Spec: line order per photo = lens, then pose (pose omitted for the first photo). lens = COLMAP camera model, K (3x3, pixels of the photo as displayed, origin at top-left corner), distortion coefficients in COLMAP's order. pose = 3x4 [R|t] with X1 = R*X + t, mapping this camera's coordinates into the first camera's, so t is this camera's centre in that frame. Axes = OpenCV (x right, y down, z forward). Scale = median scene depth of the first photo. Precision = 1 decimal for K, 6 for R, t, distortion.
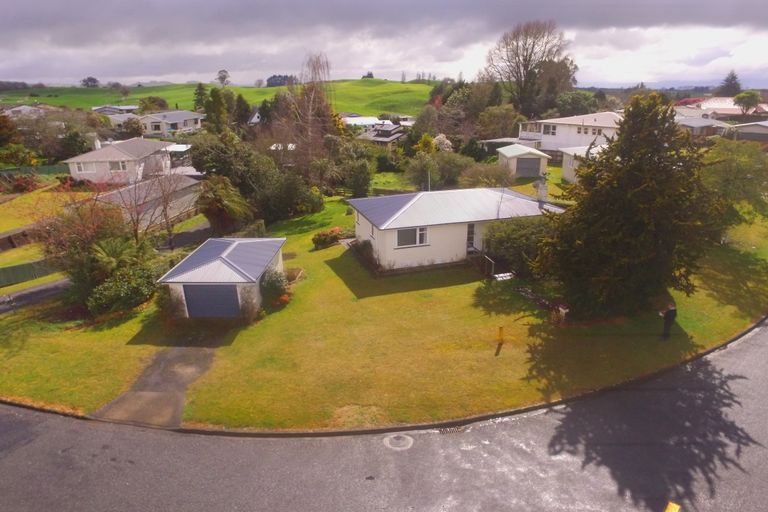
lens RADIAL K [[468.2, 0, 410.1], [0, 468.2, 259.6], [0, 0, 1]] dist [-0.111848, 0.078397]
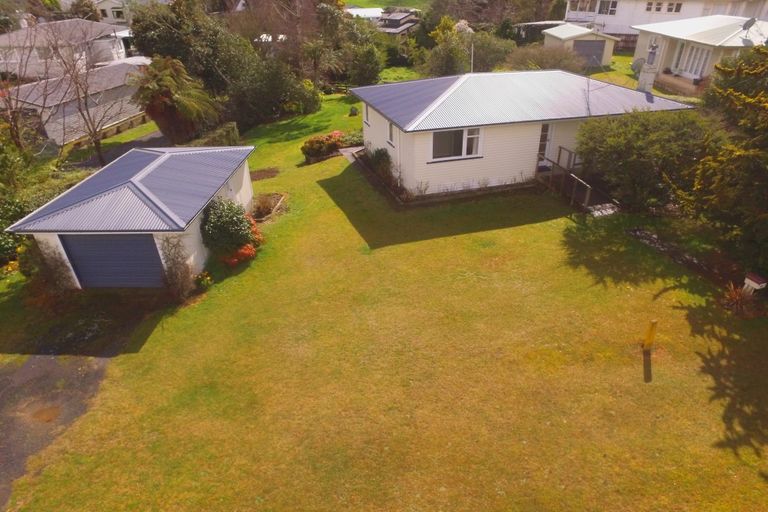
lens RADIAL K [[468.2, 0, 410.1], [0, 468.2, 259.6], [0, 0, 1]] dist [-0.111848, 0.078397]
pose [[0.999945, 0.002257, -0.010225, -0.048631], [-0.000290, 0.982106, 0.188327, -0.013267], [0.010467, -0.188314, 0.982053, 0.356440]]
